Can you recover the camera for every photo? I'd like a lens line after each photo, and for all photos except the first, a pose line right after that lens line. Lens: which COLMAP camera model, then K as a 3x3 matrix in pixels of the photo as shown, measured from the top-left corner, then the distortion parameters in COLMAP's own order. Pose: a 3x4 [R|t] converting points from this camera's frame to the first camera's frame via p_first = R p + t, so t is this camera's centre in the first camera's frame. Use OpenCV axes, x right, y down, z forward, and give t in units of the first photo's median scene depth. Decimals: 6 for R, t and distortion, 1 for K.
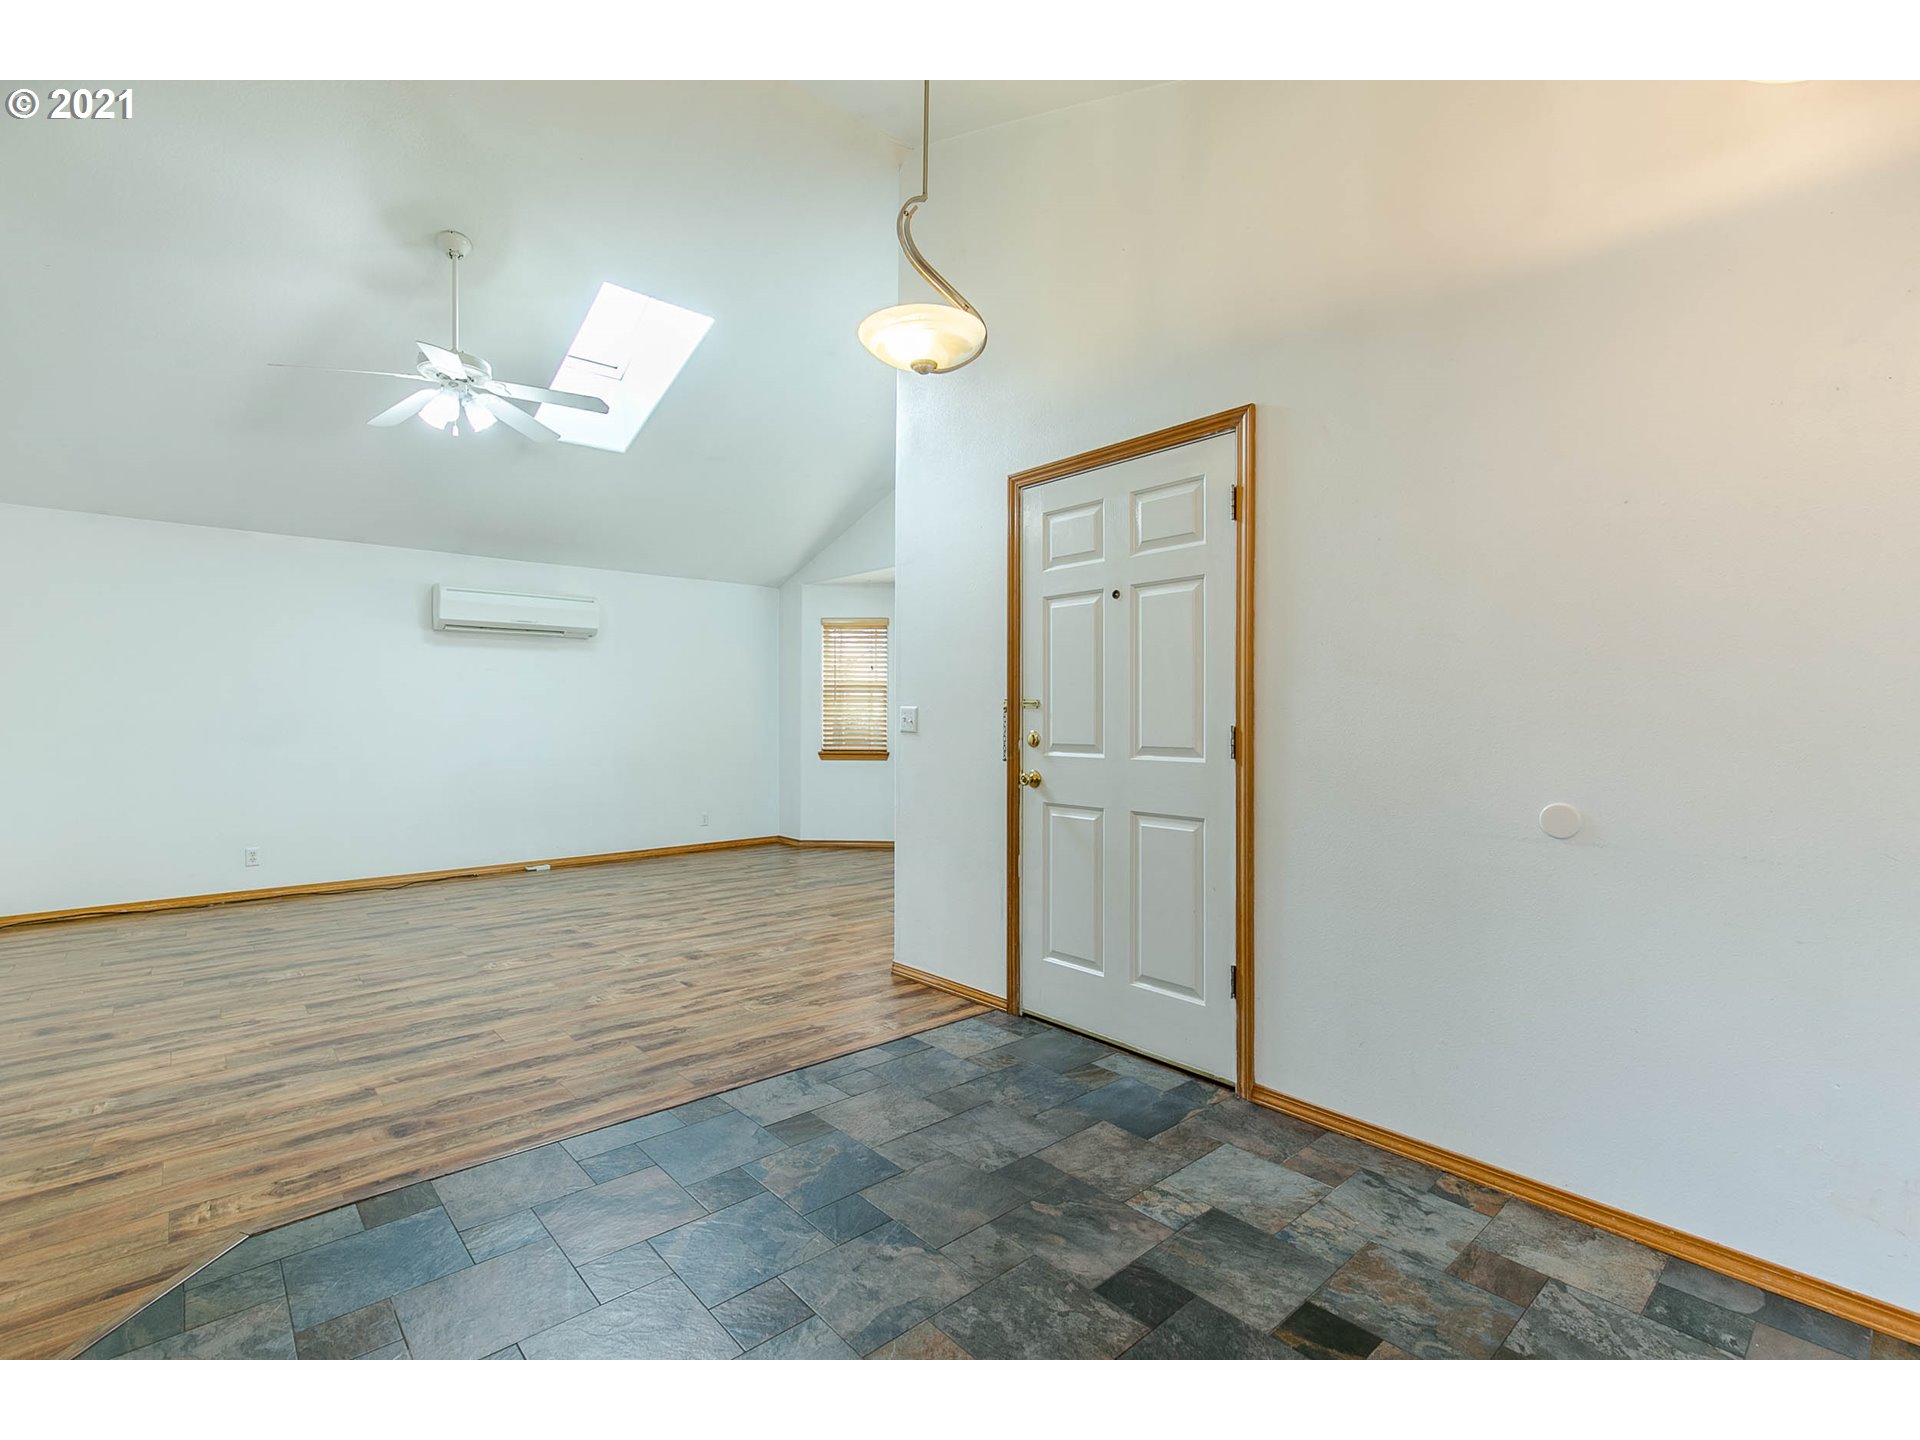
lens RADIAL K [[884.9, 0, 962.6], [0, 884.9, 715.9], [0, 0, 1]] dist [0.010159, -0.002627]
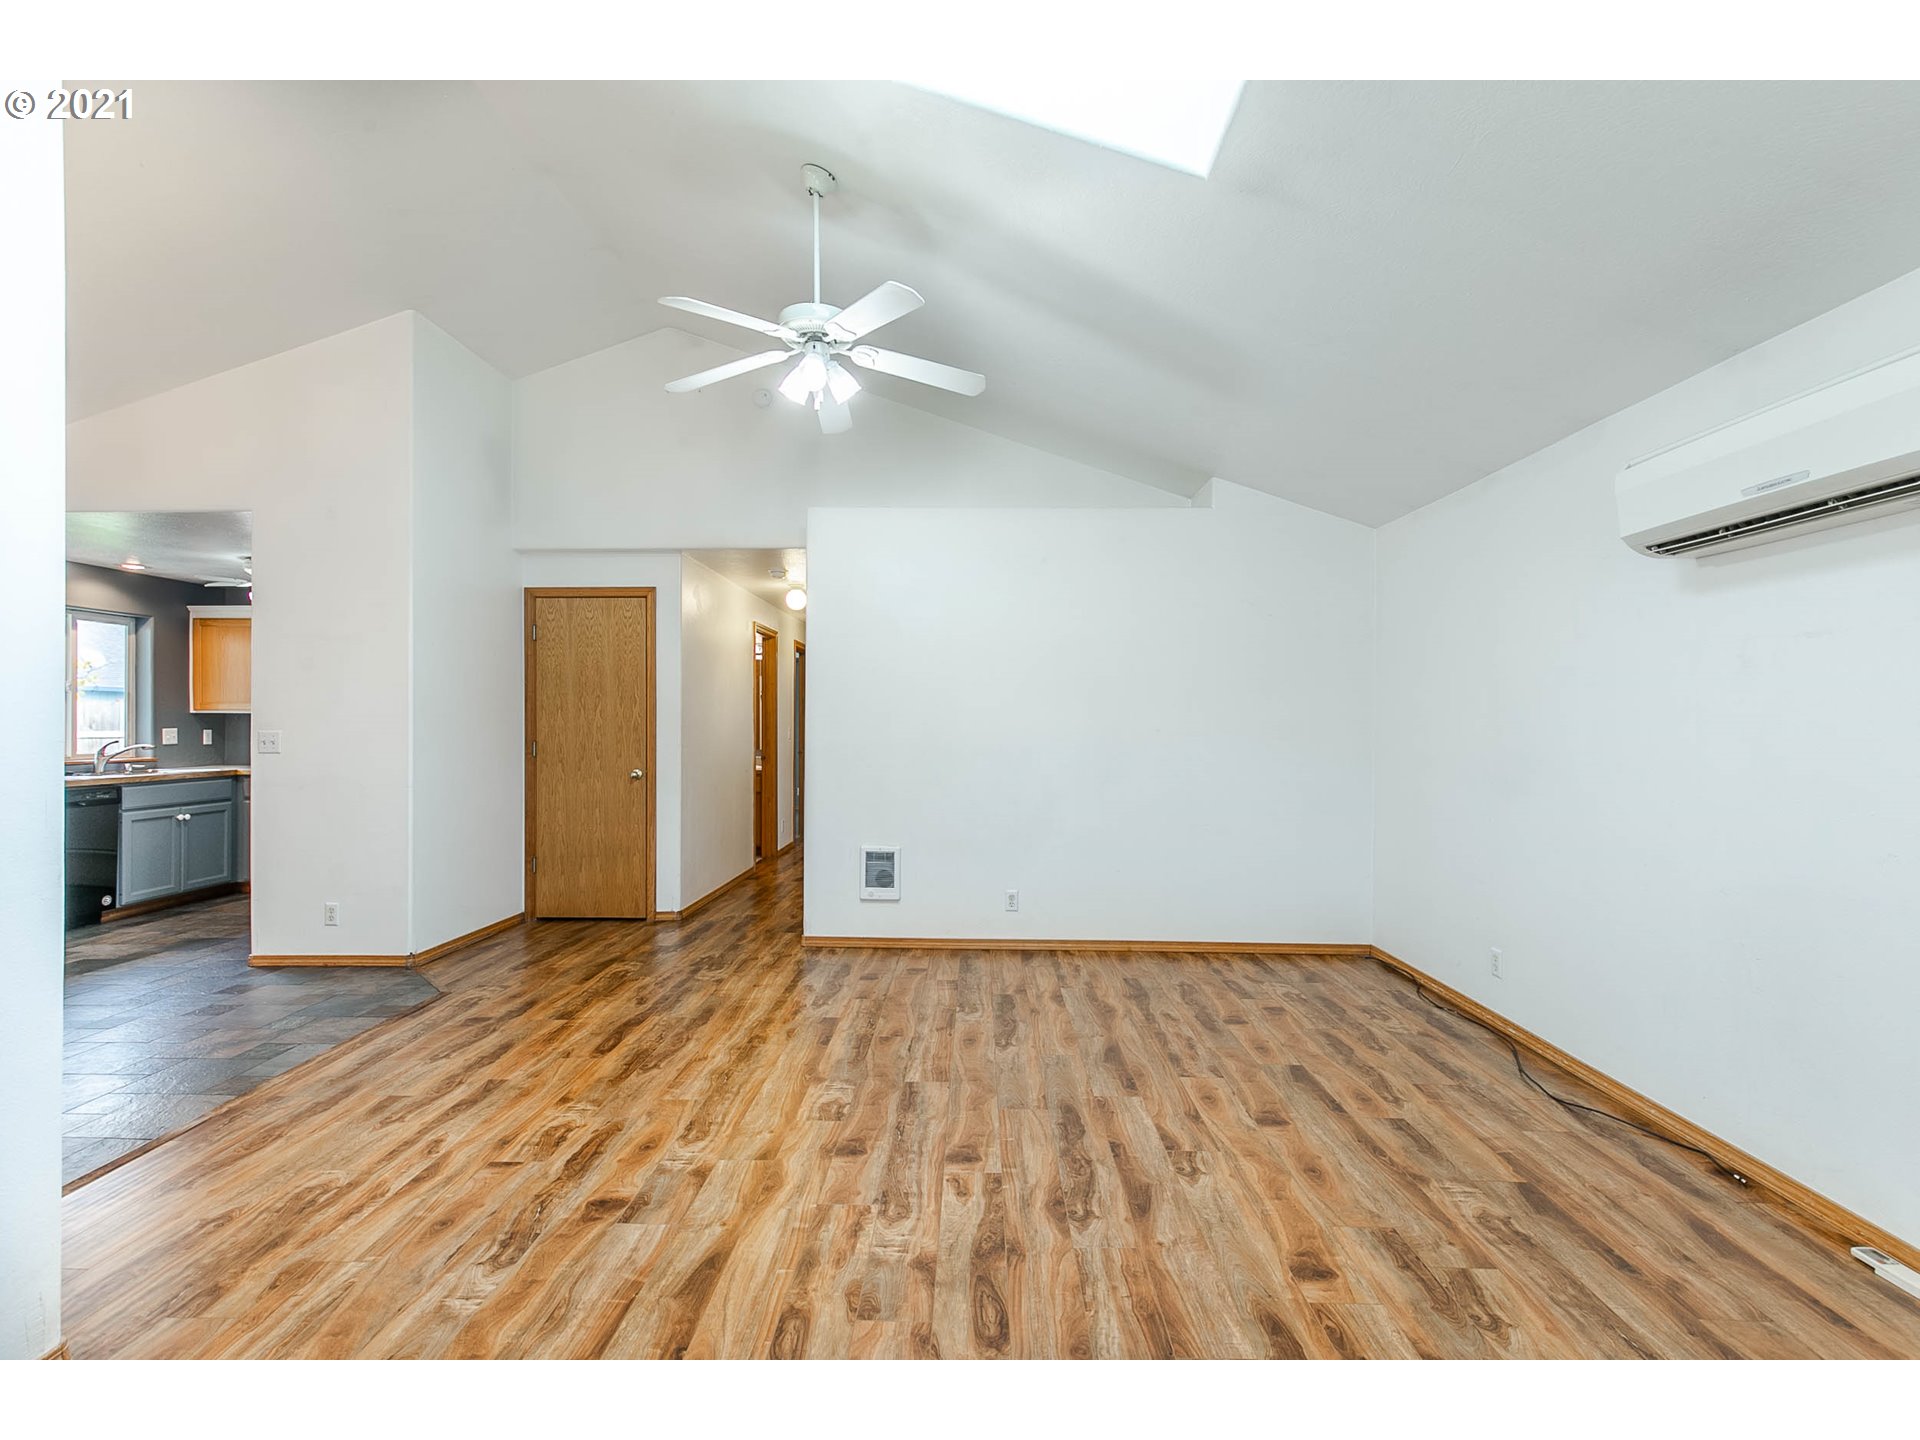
lens RADIAL K [[884.9, 0, 966.4], [0, 884.9, 717.6], [0, 0, 1]] dist [0.010159, -0.002627]
pose [[-0.683500, -0.006116, -0.729925, -0.076000], [-0.005291, 0.999980, -0.003425, -0.038607], [0.729931, 0.001520, -0.683519, 2.160089]]
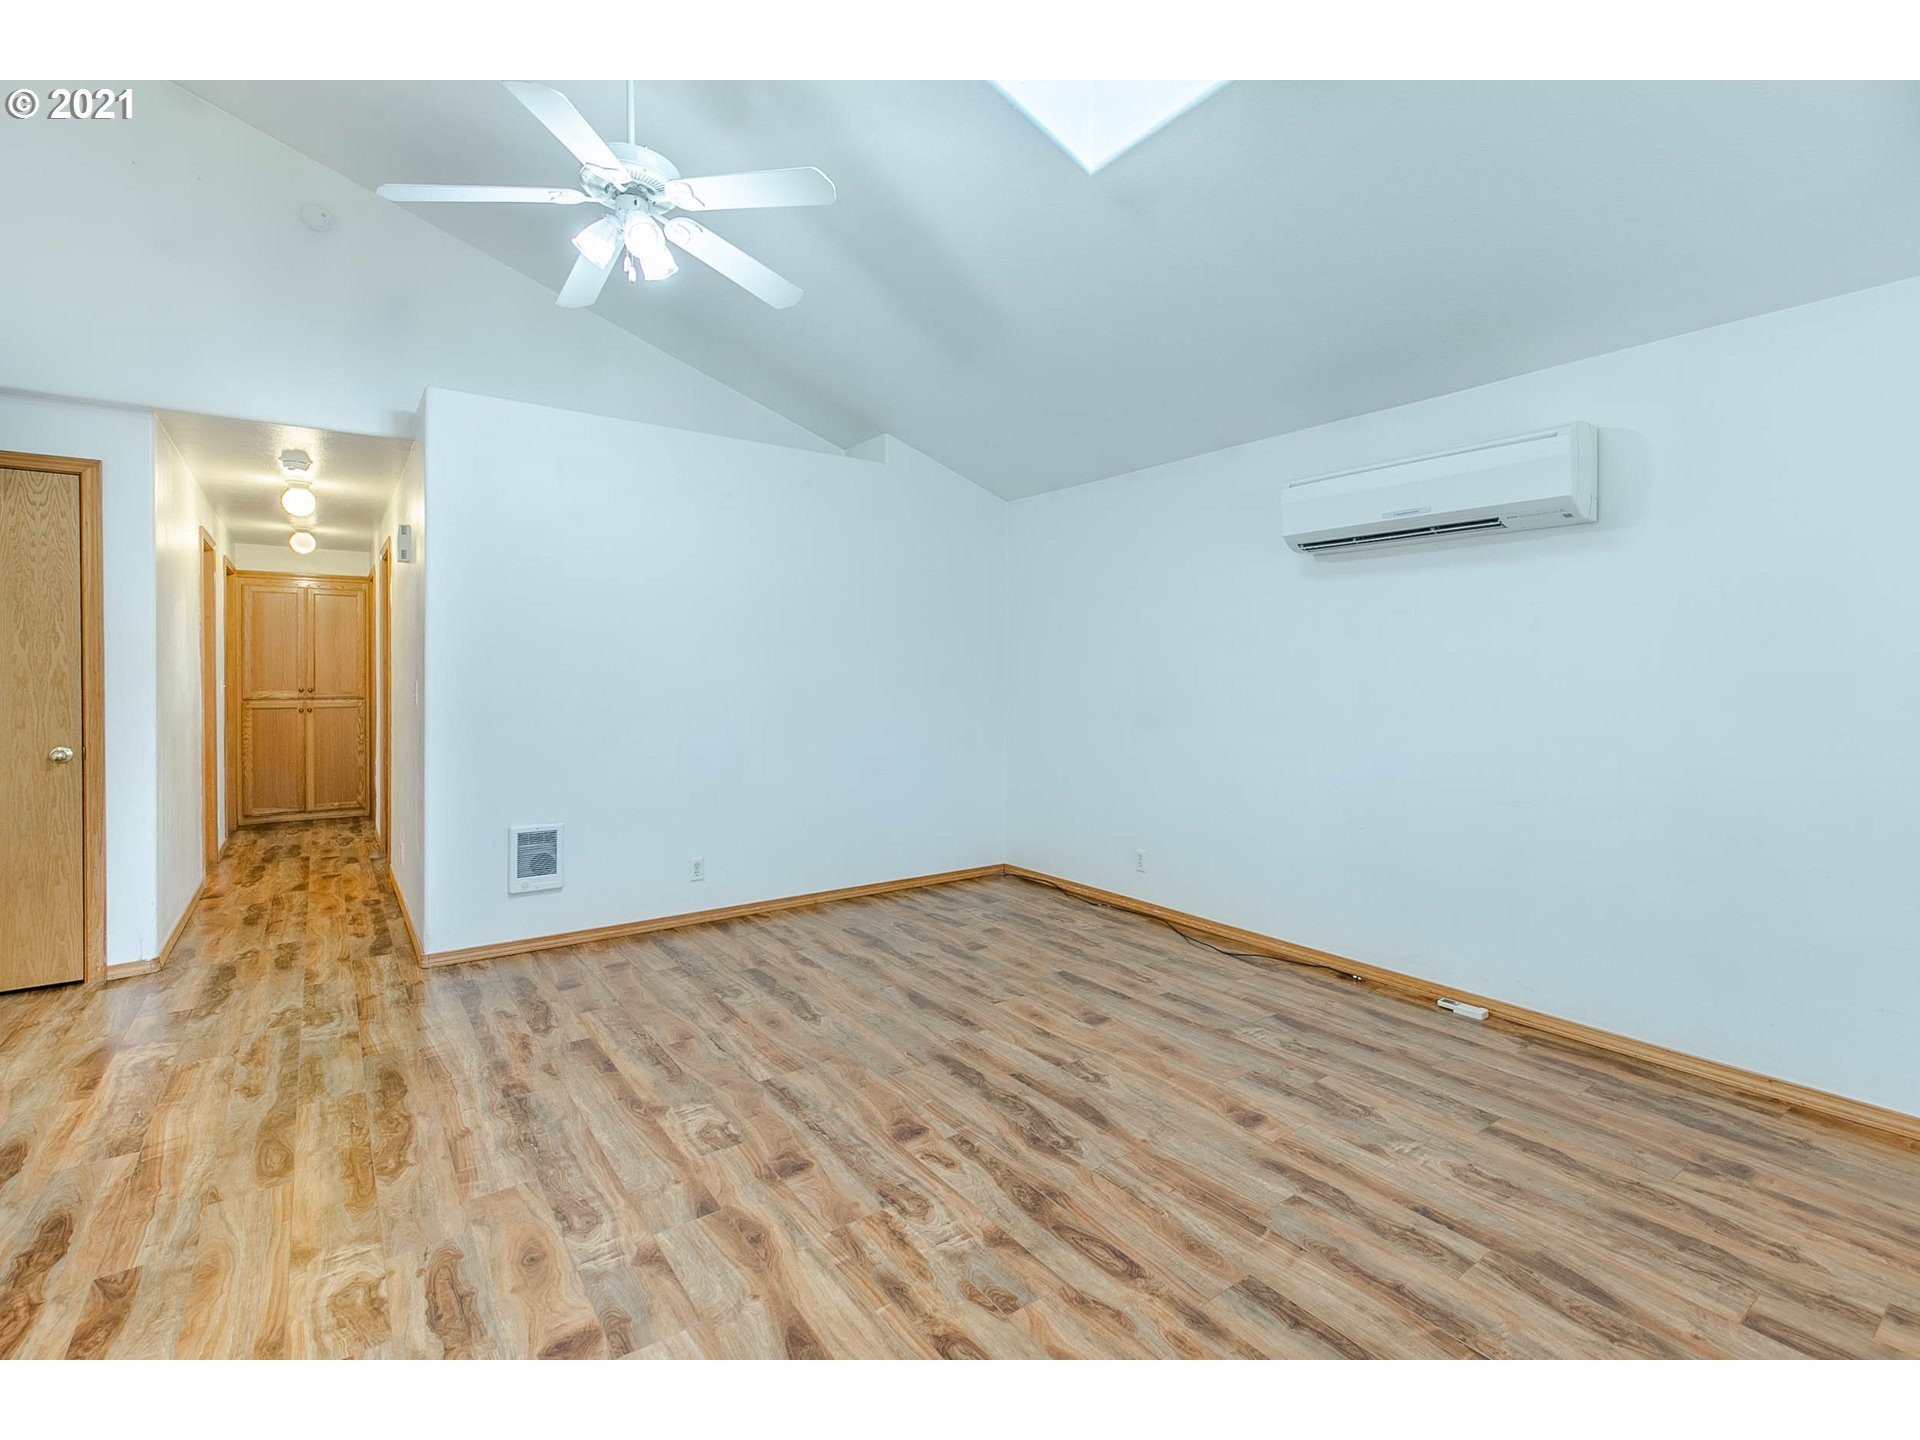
lens RADIAL K [[884.9, 0, 975.8], [0, 884.9, 680.8], [0, 0, 1]] dist [0.010159, -0.002627]
pose [[-0.097530, 0.010156, -0.995181, 0.095125], [-0.003050, 0.999940, 0.010504, -0.038089], [0.995228, 0.004060, -0.097493, 1.709693]]
